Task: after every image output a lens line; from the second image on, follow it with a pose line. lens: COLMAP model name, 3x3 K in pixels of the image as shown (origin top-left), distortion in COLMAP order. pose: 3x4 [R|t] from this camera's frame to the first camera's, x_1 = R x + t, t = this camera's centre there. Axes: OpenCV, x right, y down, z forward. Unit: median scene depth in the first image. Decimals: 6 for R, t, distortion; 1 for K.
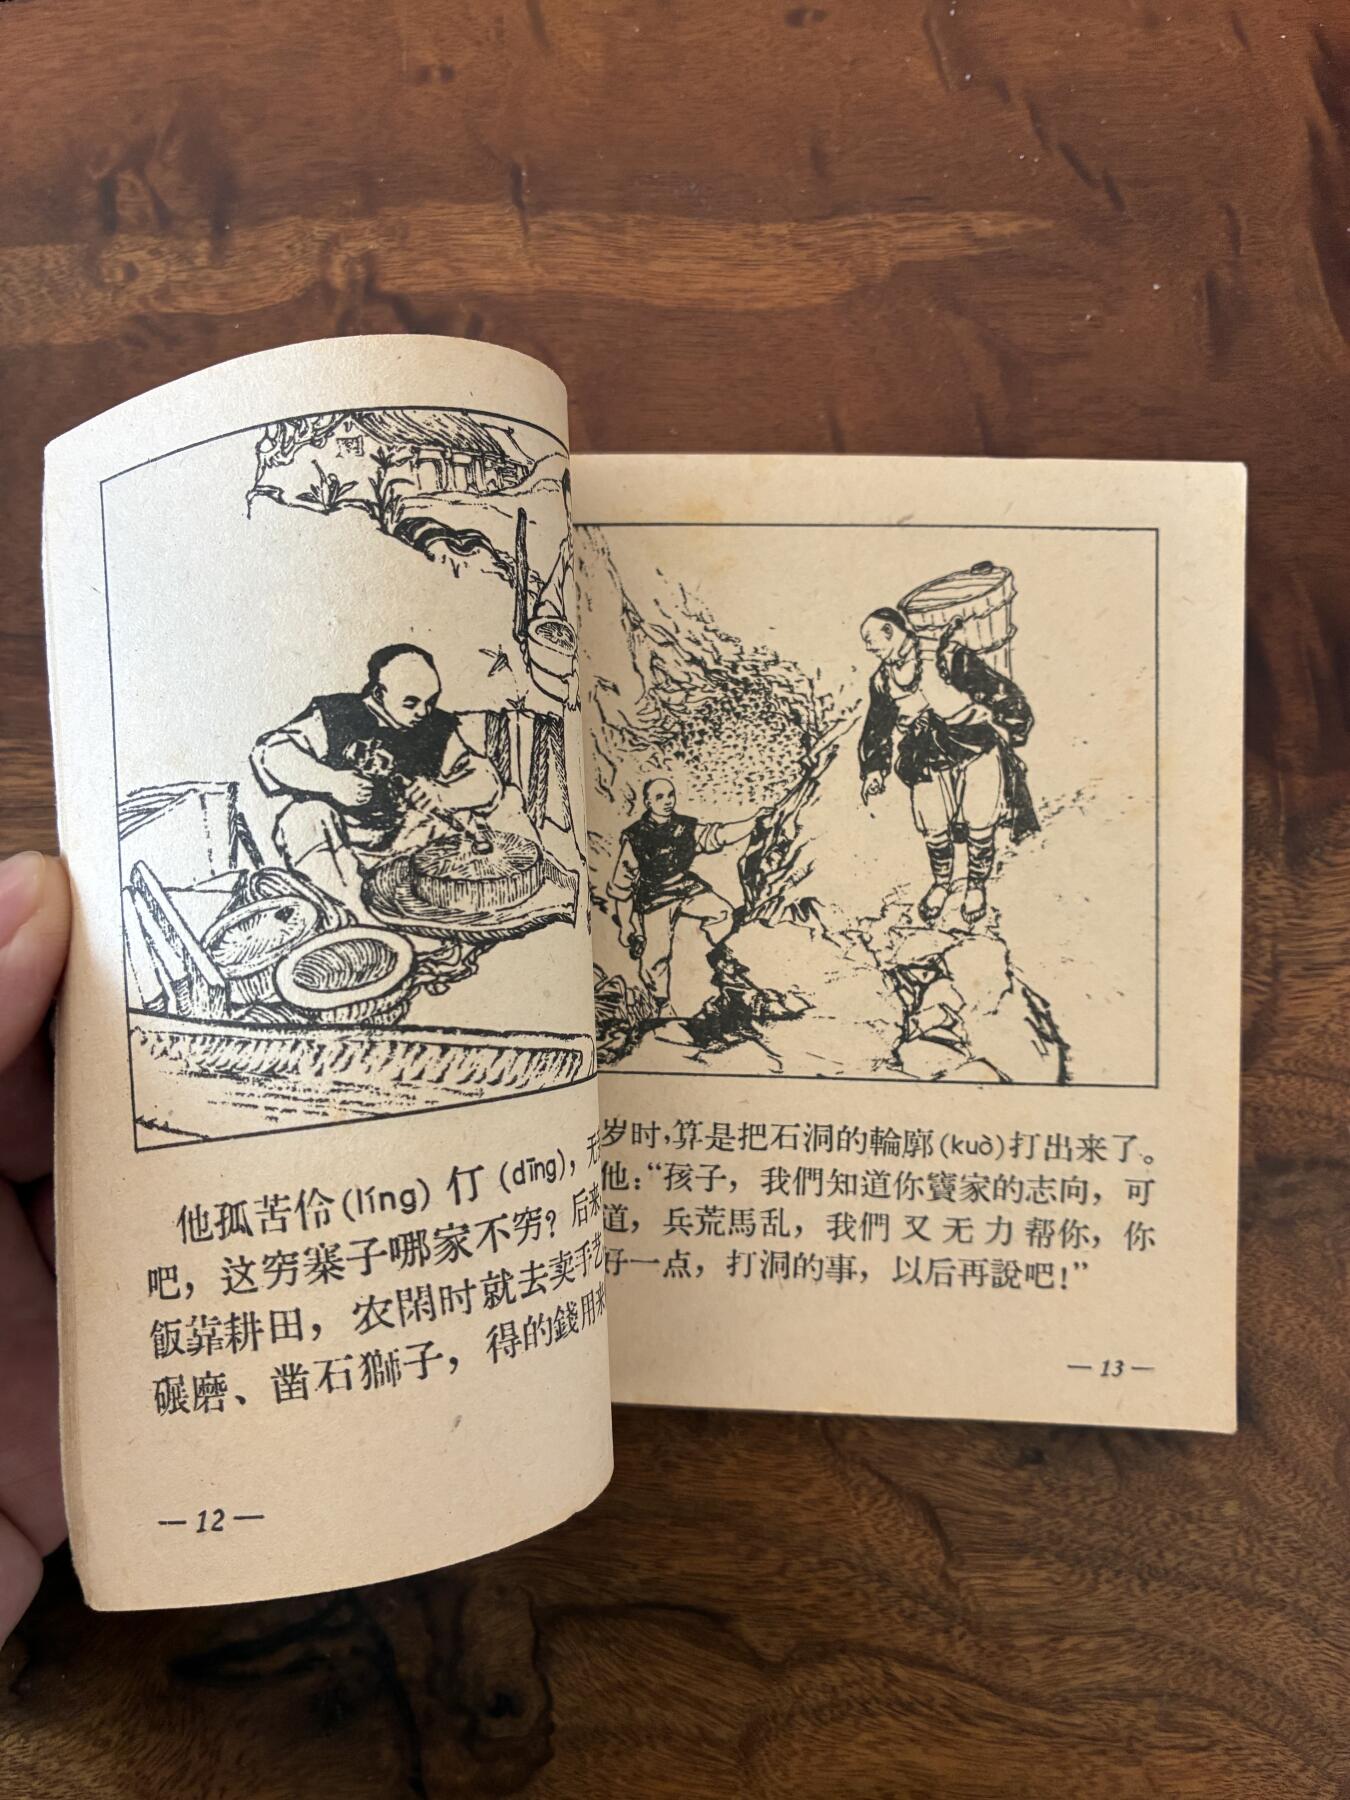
lens RADIAL K [[4275.9, 0, 618.7], [0, 4275.9, 903.6], [0, 0, 1]] dist [0.163271, -2.211088]
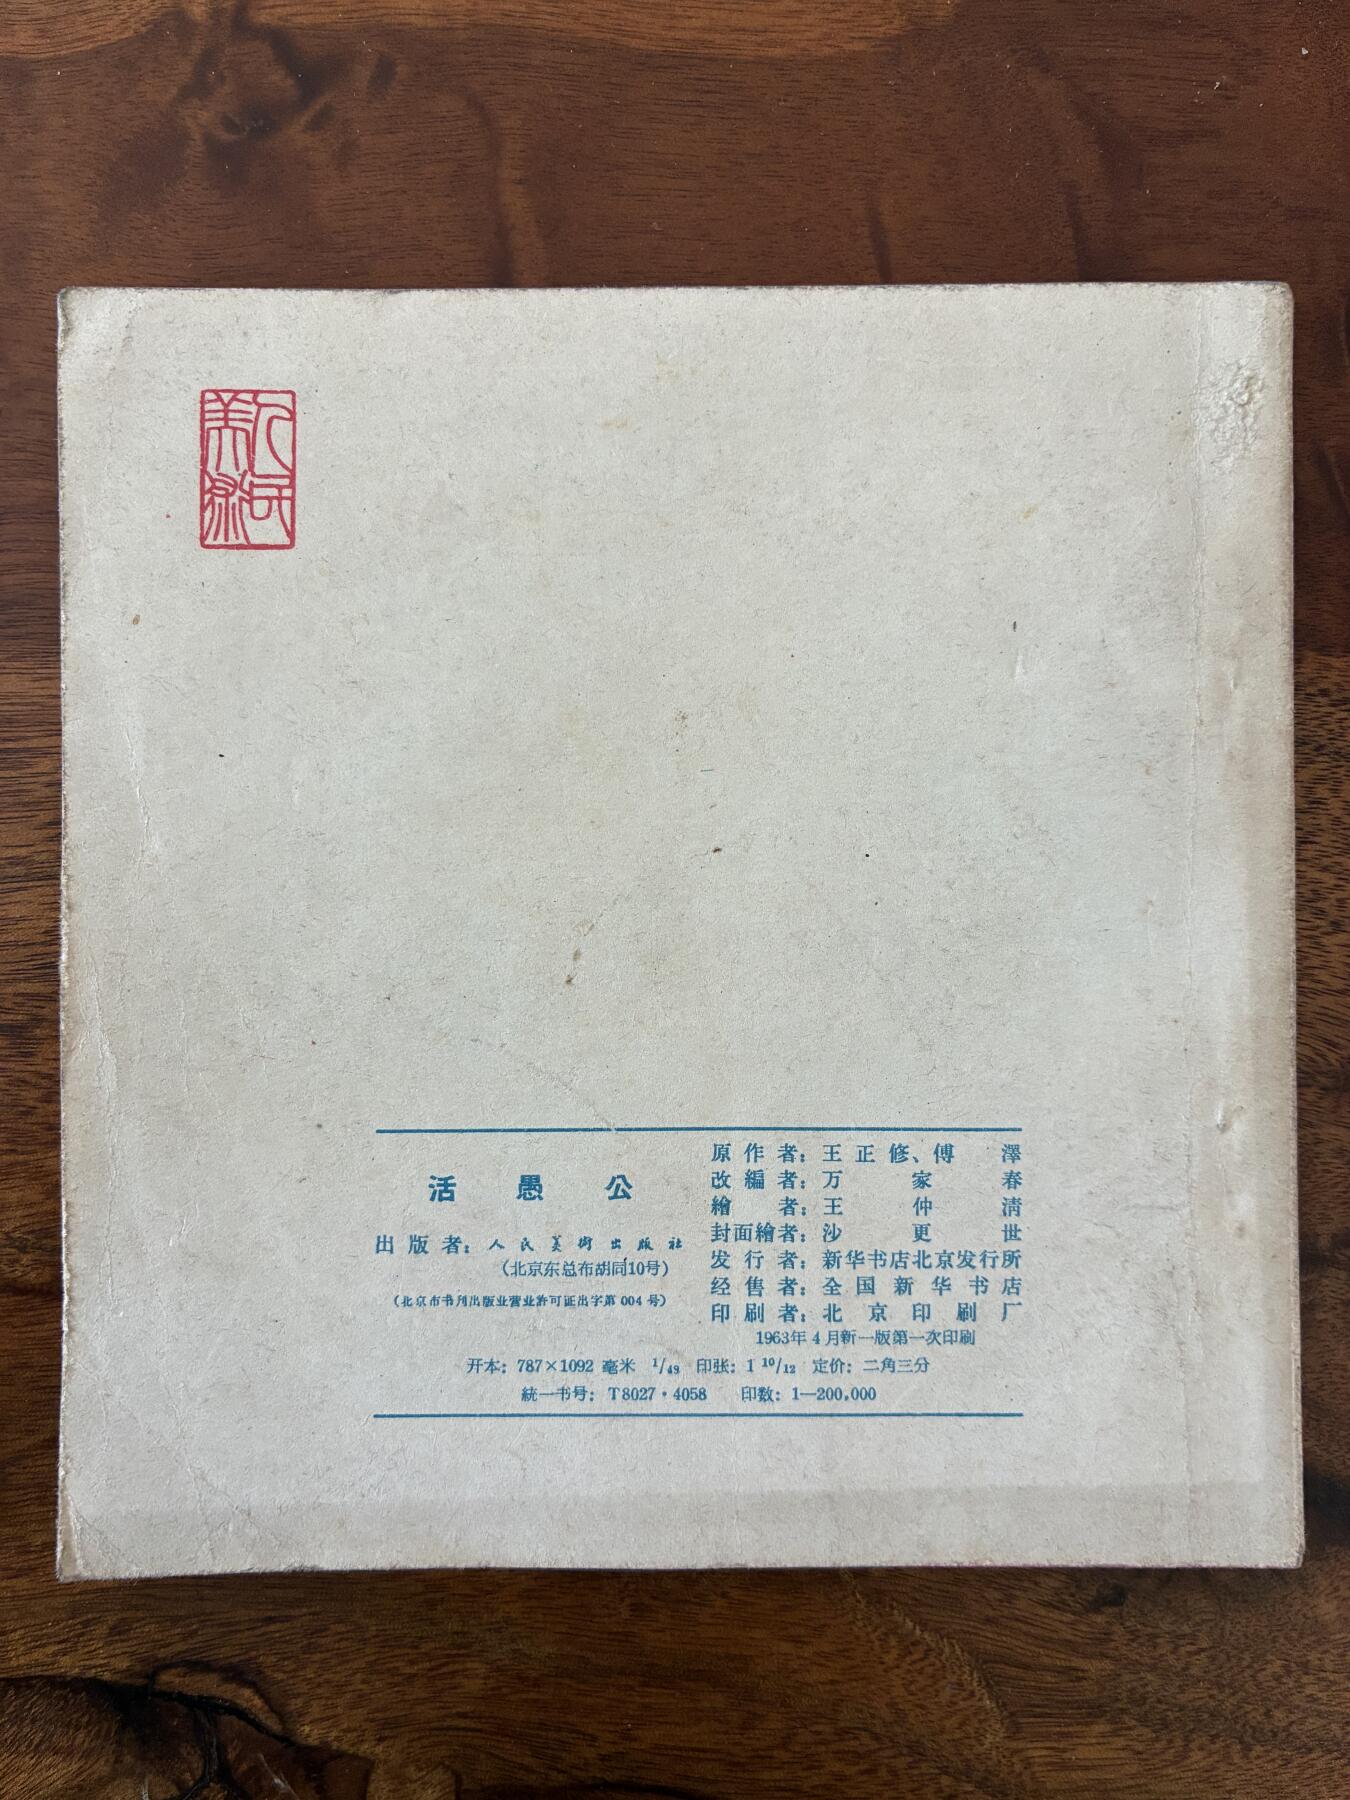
lens RADIAL K [[4275.9, 0, 618.7], [0, 4275.9, 903.6], [0, 0, 1]] dist [0.163271, -2.211088]
pose [[0.999956, 0.009072, 0.002332, 0.005104], [-0.009080, 0.999953, 0.003282, 0.002889], [-0.002303, -0.003303, 0.999992, 0.234140]]
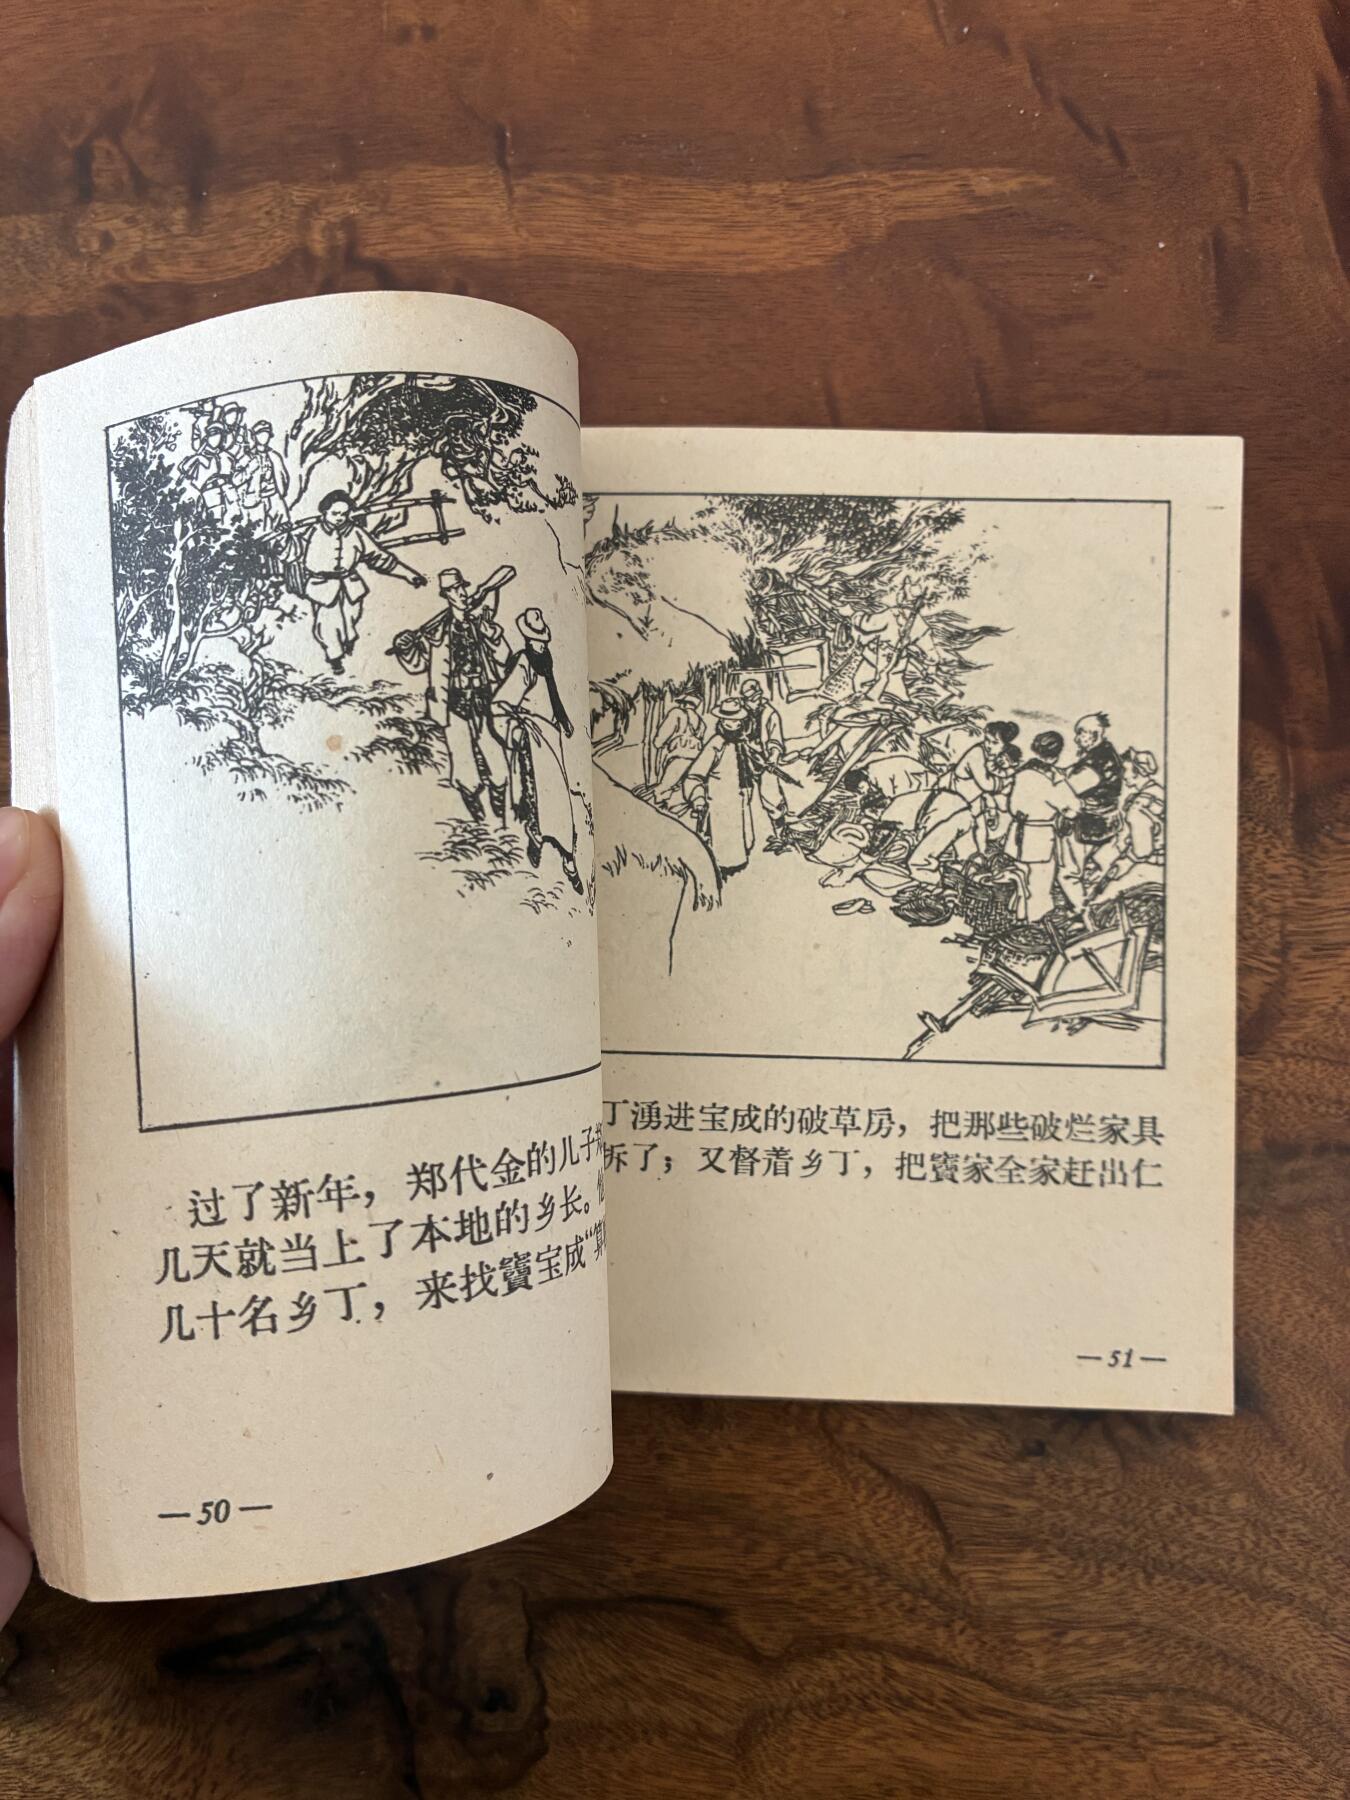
lens RADIAL K [[4304.3, 0, 453.3], [0, 4304.3, 952.4], [0, 0, 1]] dist [0.134854, -1.667318]
pose [[0.999325, -0.005050, -0.036379, 0.000065], [0.005571, 0.999883, 0.014217, 0.000666], [0.036303, -0.014410, 0.999237, 0.009739]]
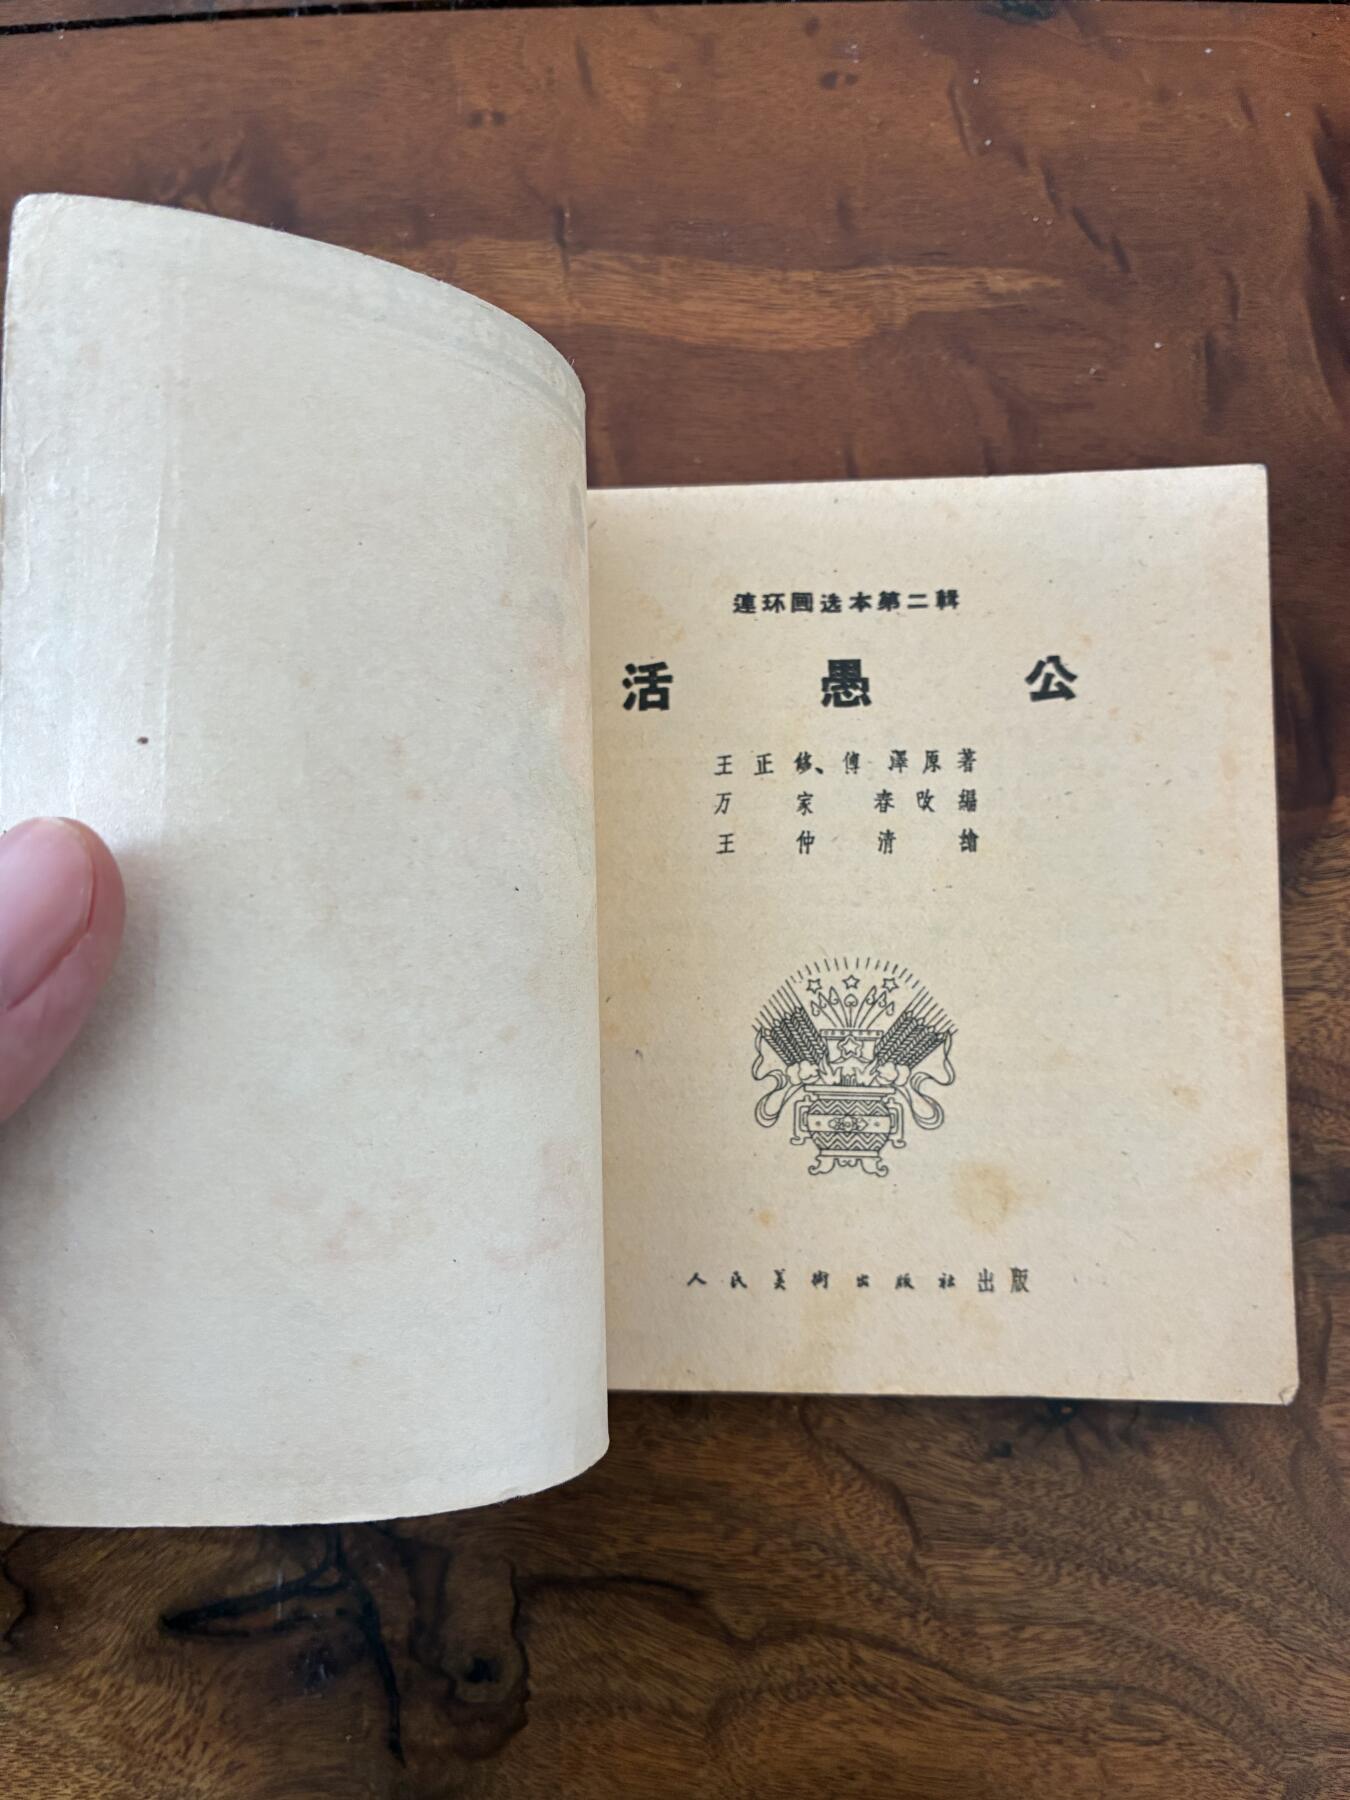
lens RADIAL K [[4161.5, 0, 674.5], [0, 4161.5, 771.0], [0, 0, 1]] dist [0.024957, 0.205296]
pose [[0.999045, 0.042382, 0.010633, -0.000316], [-0.042036, 0.998639, -0.030861, -0.001003], [-0.011927, 0.030385, 0.999467, -0.013921]]
